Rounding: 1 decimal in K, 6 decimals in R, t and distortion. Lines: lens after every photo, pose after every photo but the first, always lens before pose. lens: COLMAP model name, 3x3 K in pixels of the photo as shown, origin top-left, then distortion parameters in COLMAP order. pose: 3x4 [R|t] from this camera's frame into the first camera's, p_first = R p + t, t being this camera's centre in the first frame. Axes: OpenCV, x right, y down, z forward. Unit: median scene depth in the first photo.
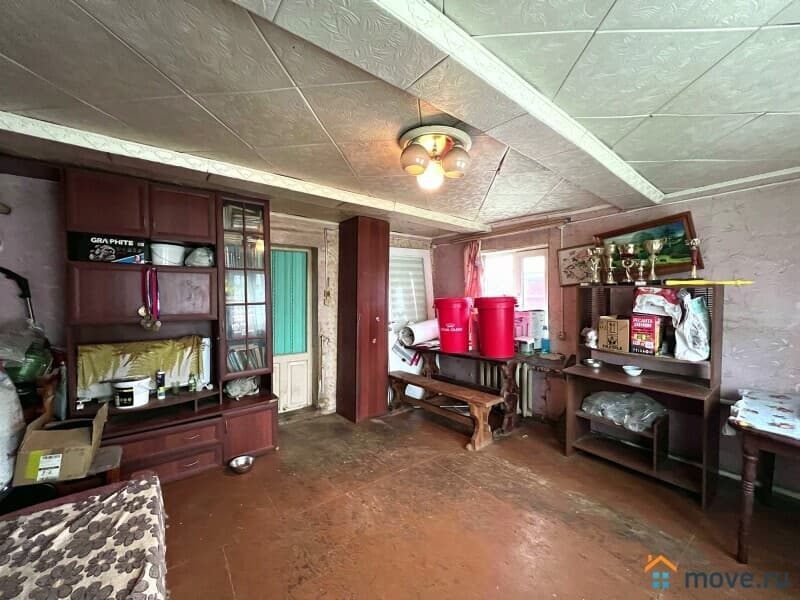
lens RADIAL K [[316.9, 0, 398.8], [0, 316.9, 298.5], [0, 0, 1]] dist [-0.006469, 0.000232]
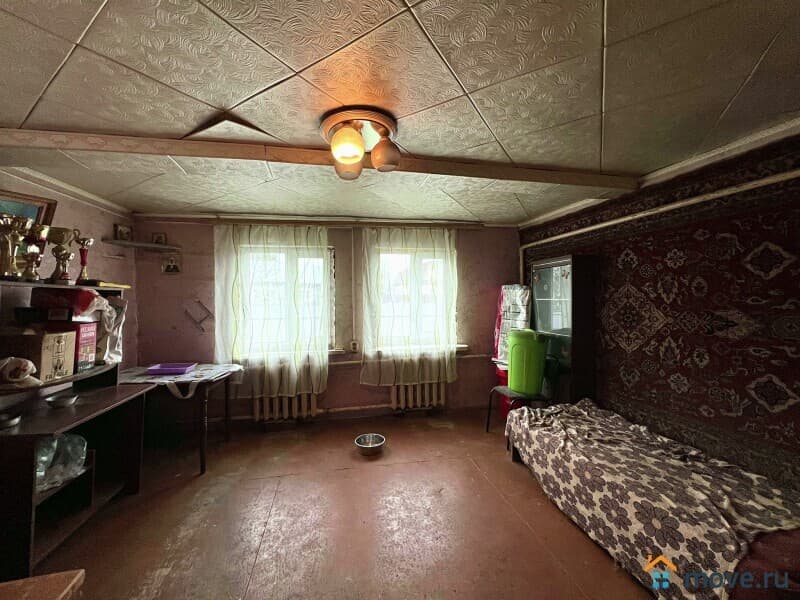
lens RADIAL K [[316.9, 0, 398.8], [0, 316.9, 298.5], [0, 0, 1]] dist [-0.006469, 0.000232]
pose [[-0.904215, 0.000060, 0.427079, -0.504022], [0.009246, 0.999768, 0.019436, -0.028710], [-0.426978, 0.021523, -0.904006, 2.392167]]
